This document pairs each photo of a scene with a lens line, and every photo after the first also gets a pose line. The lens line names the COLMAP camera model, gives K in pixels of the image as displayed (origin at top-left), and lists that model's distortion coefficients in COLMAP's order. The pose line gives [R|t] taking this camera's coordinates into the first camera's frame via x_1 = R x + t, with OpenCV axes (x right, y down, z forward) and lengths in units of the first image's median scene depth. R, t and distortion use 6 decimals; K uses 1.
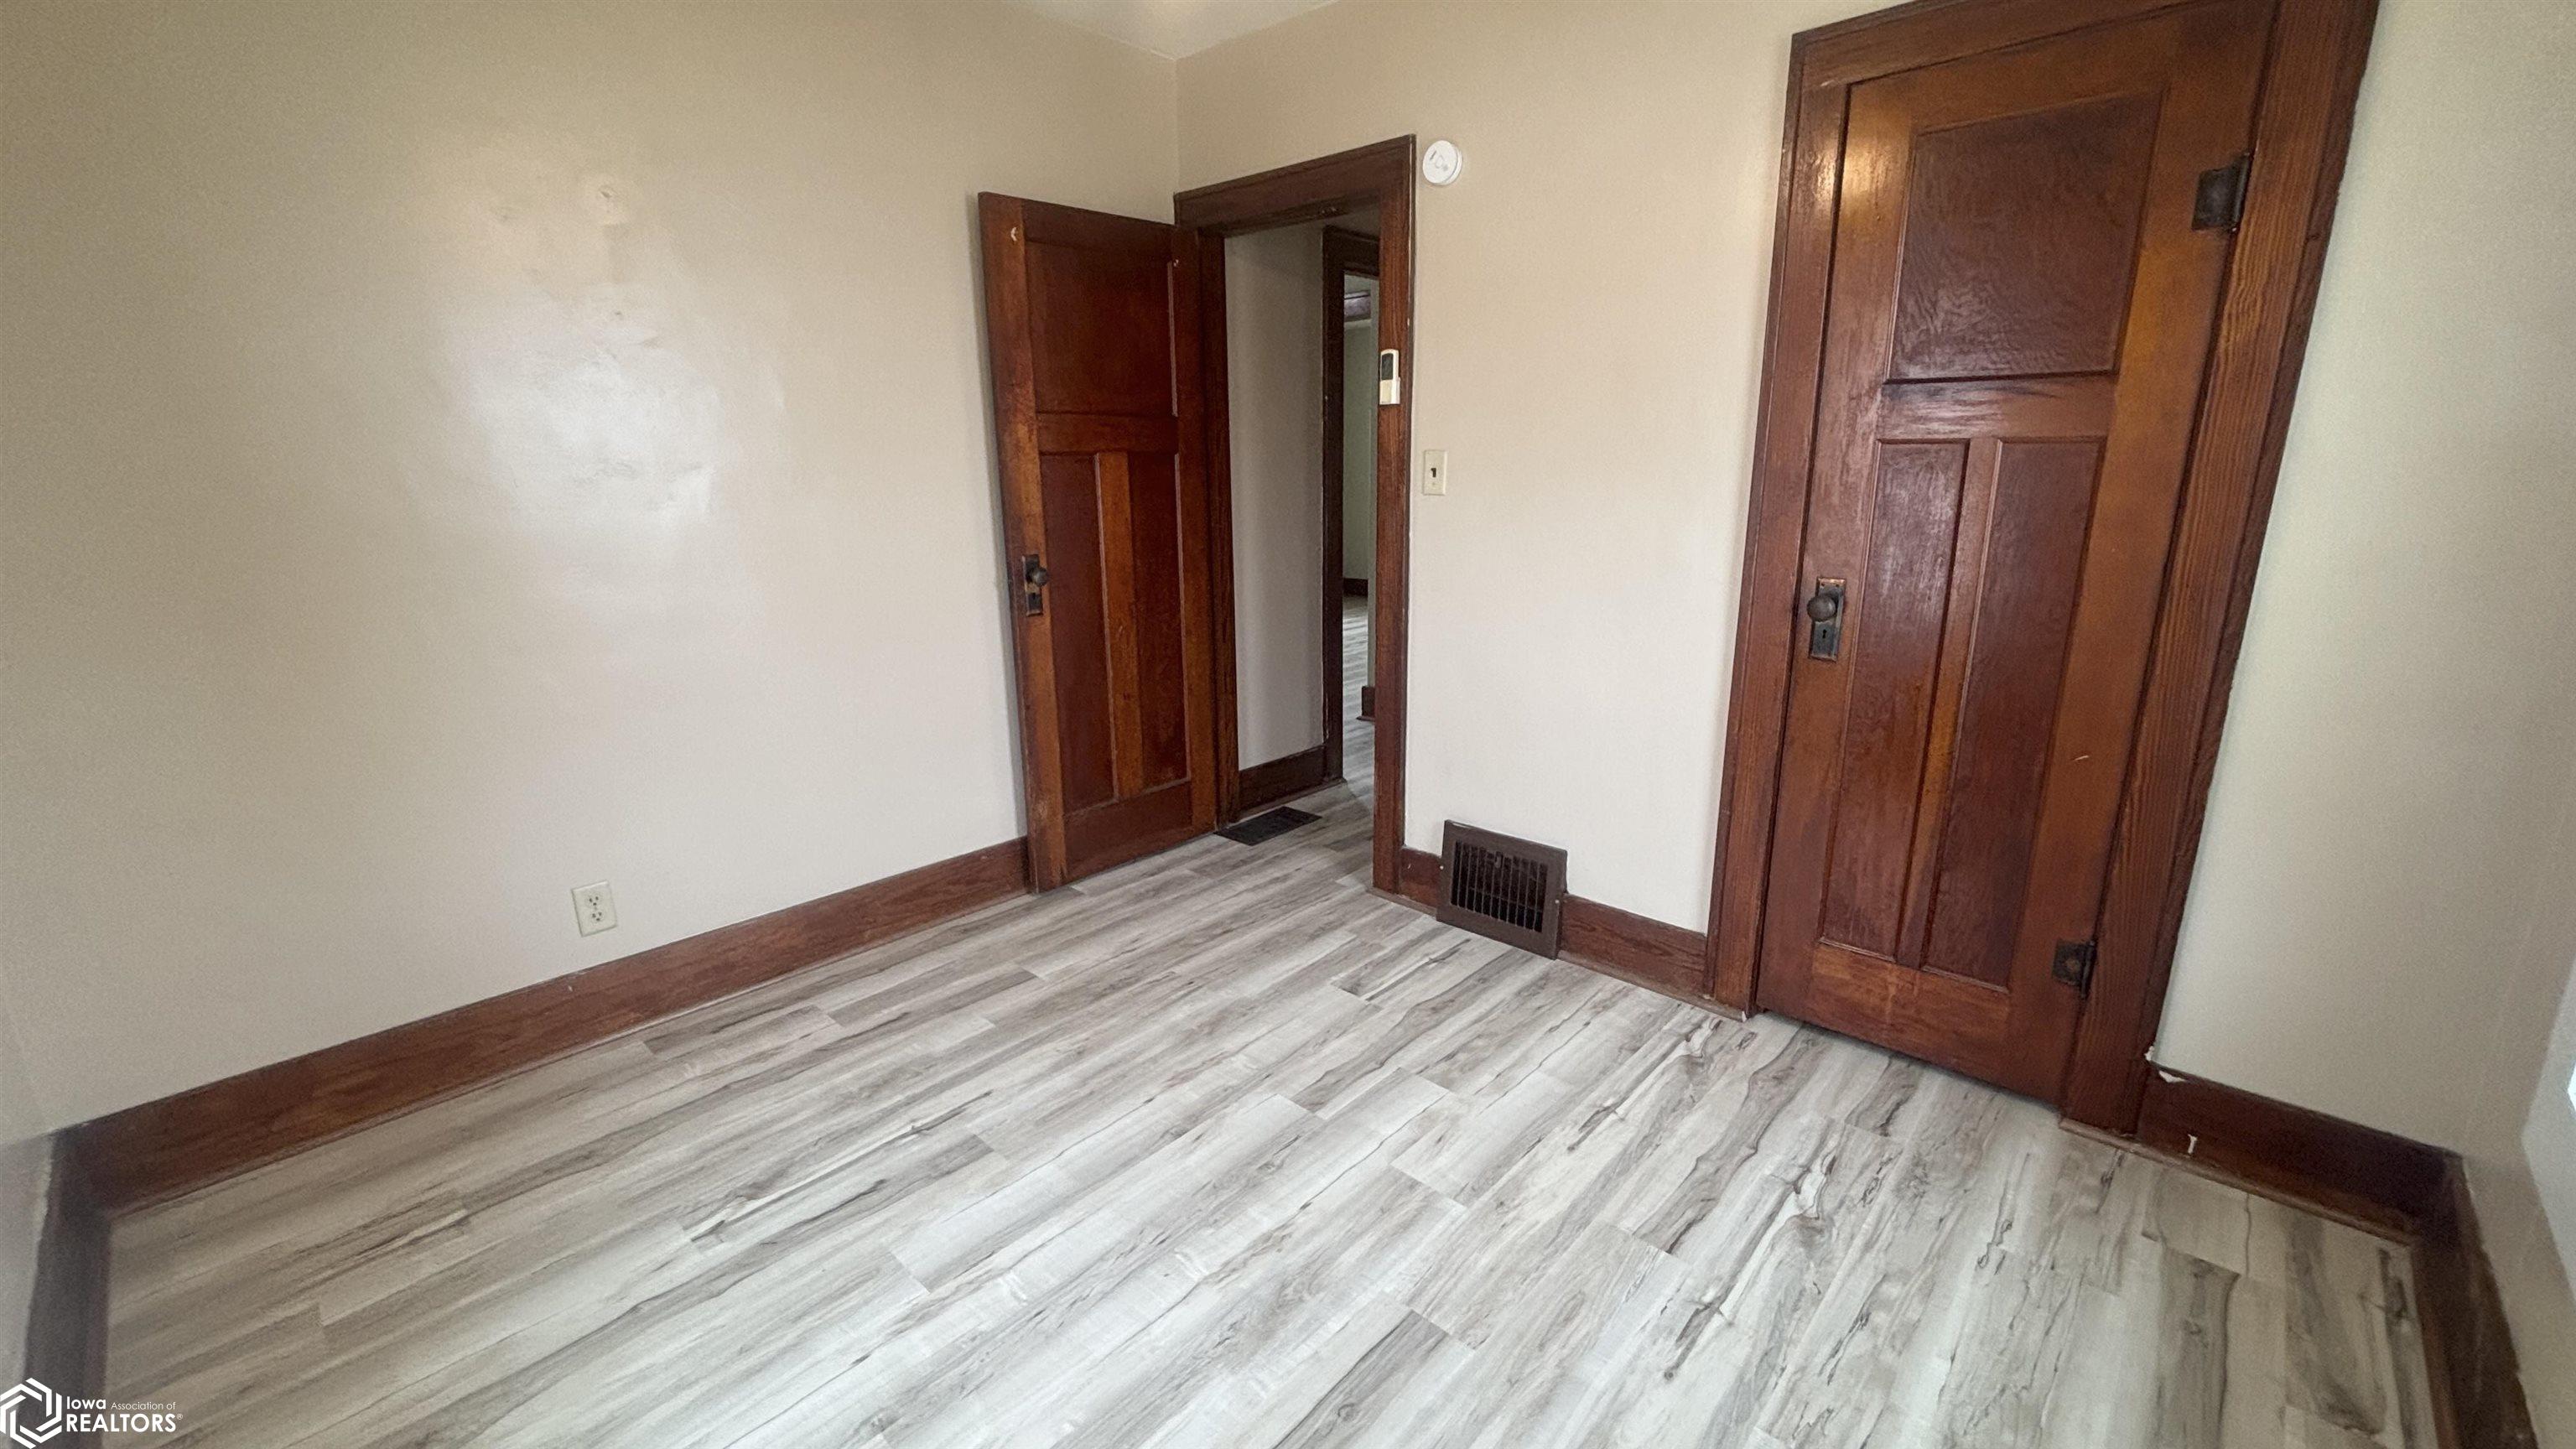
lens RADIAL K [[1036.3, 0, 1307.5], [0, 1036.3, 728.7], [0, 0, 1]] dist [-0.009088, 0.002137]
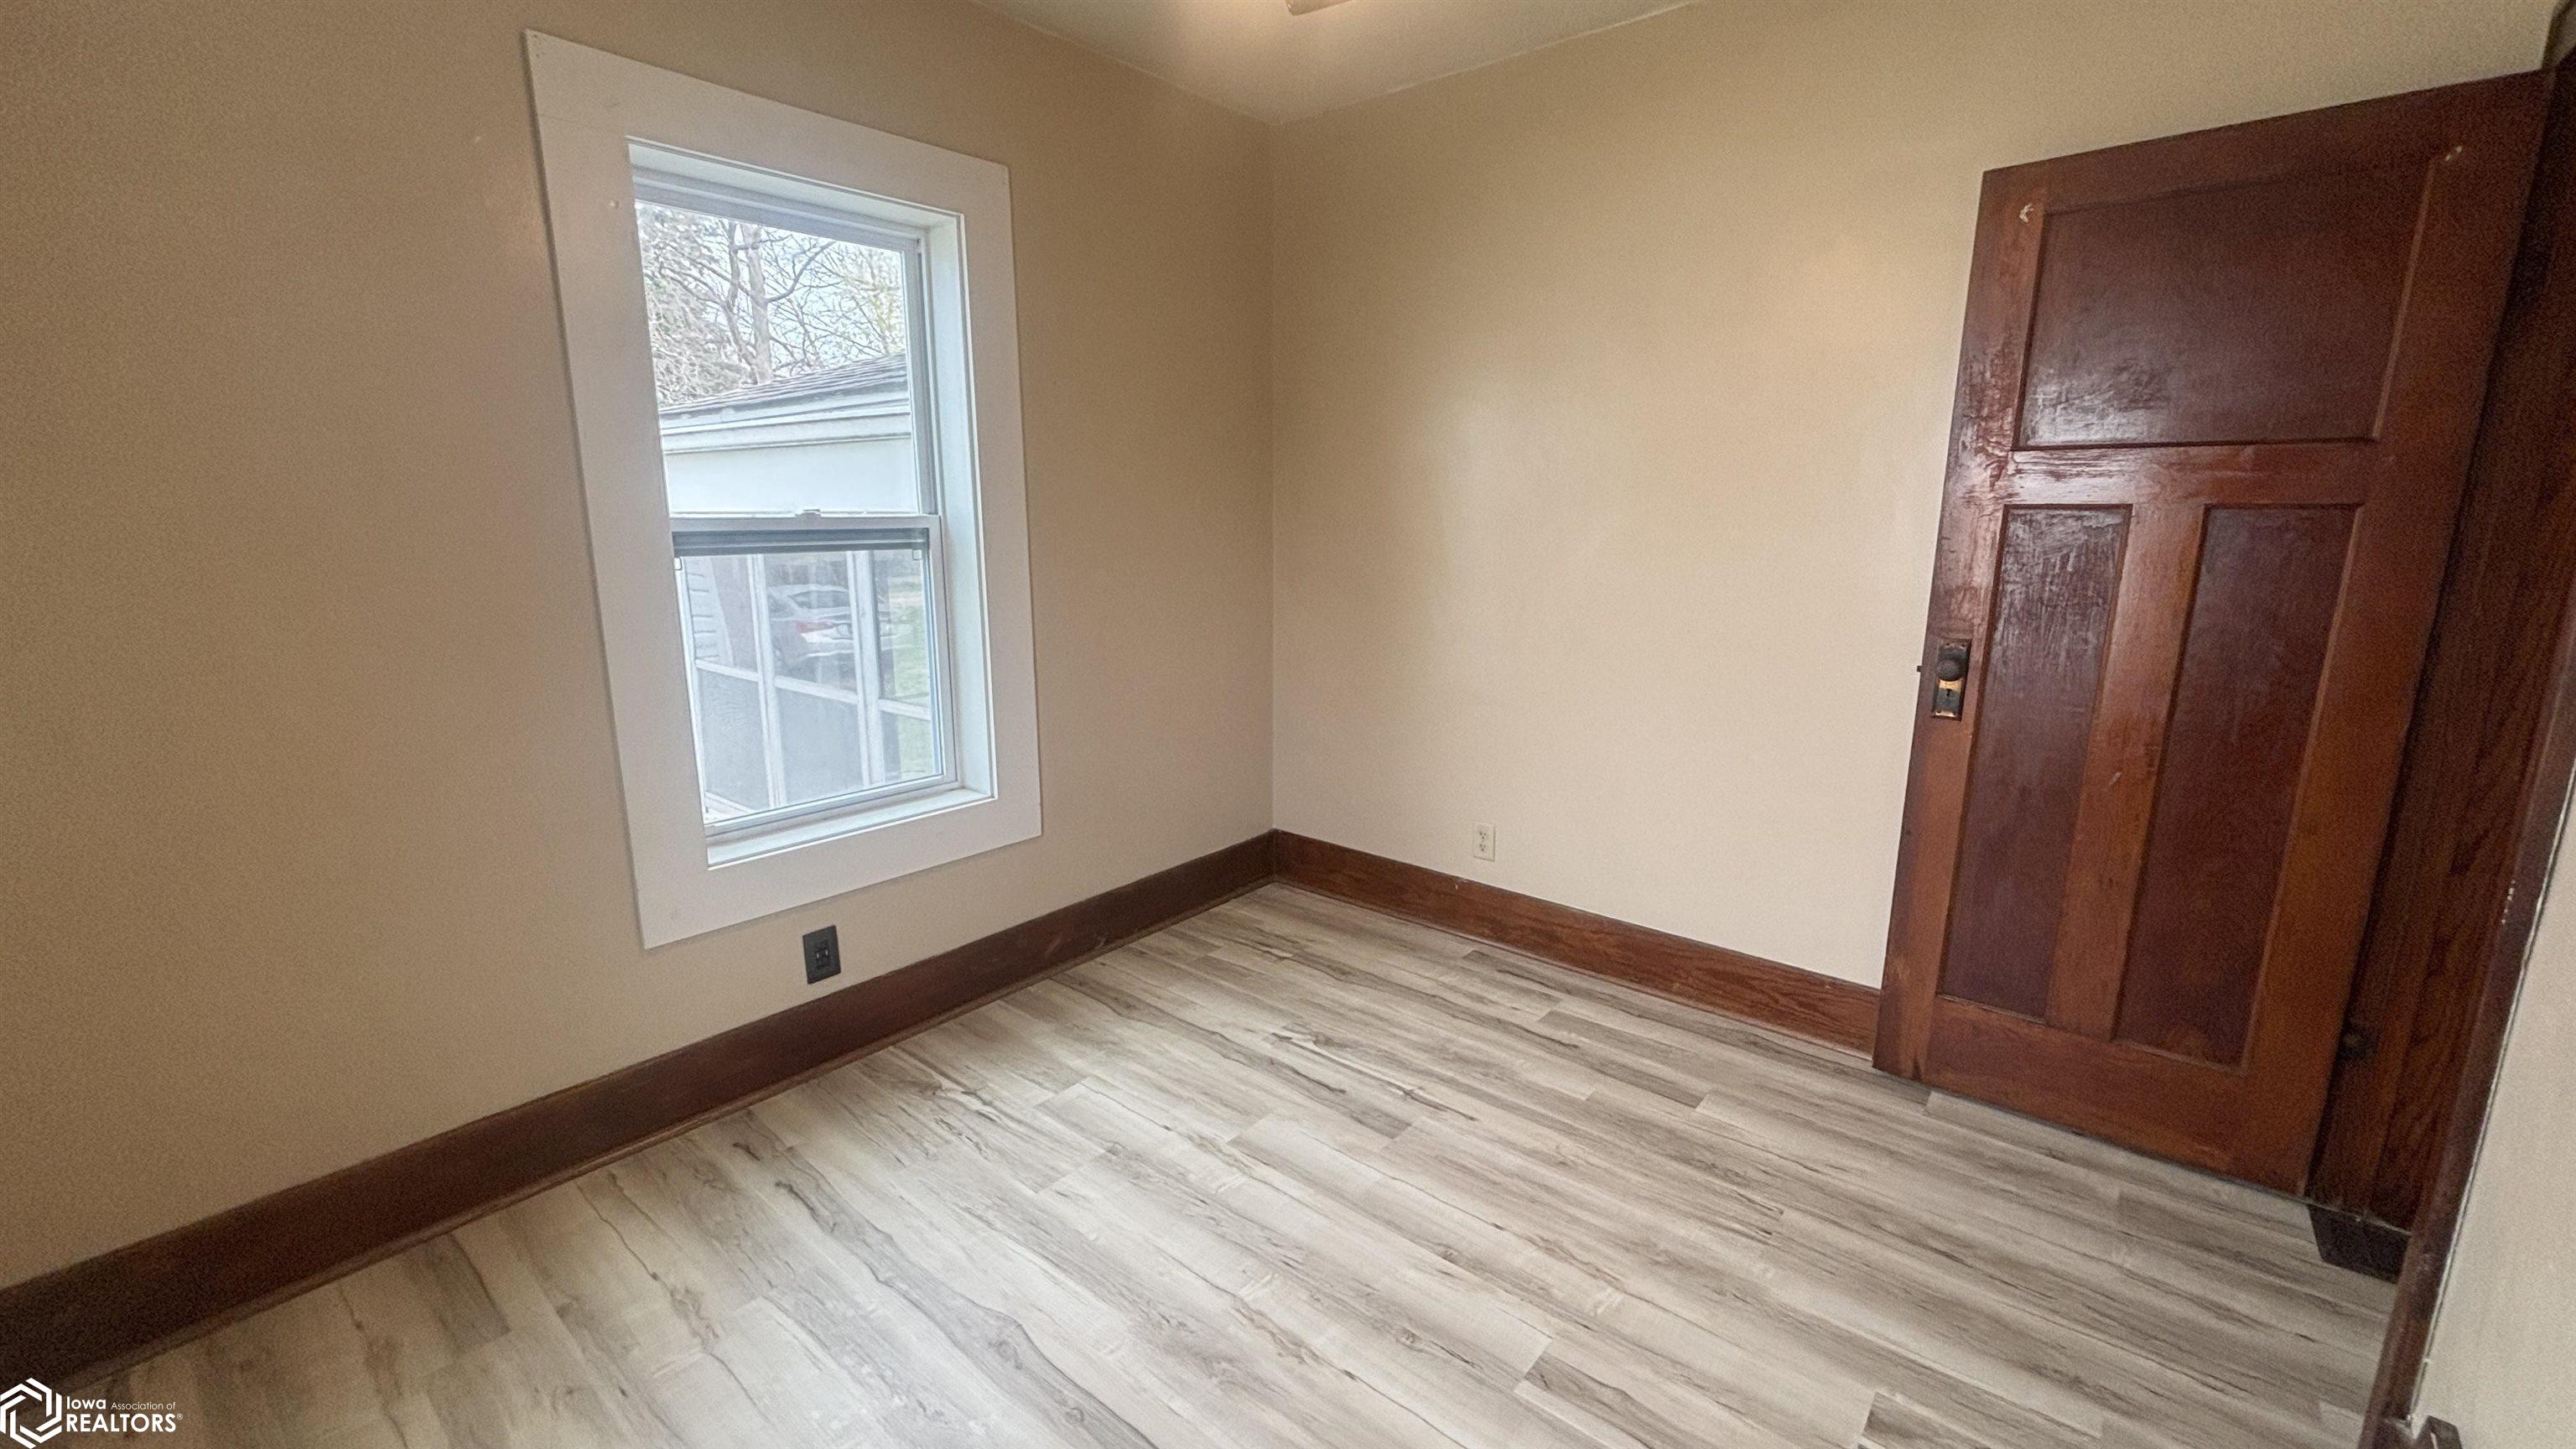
lens RADIAL K [[1036.3, 0, 1275.4], [0, 1036.3, 750.0], [0, 0, 1]] dist [-0.009088, 0.002137]
pose [[0.036148, 0.245278, -0.968779, 0.572169], [-0.258197, 0.938790, 0.228051, -0.172951], [0.965416, 0.241892, 0.097265, 0.588255]]
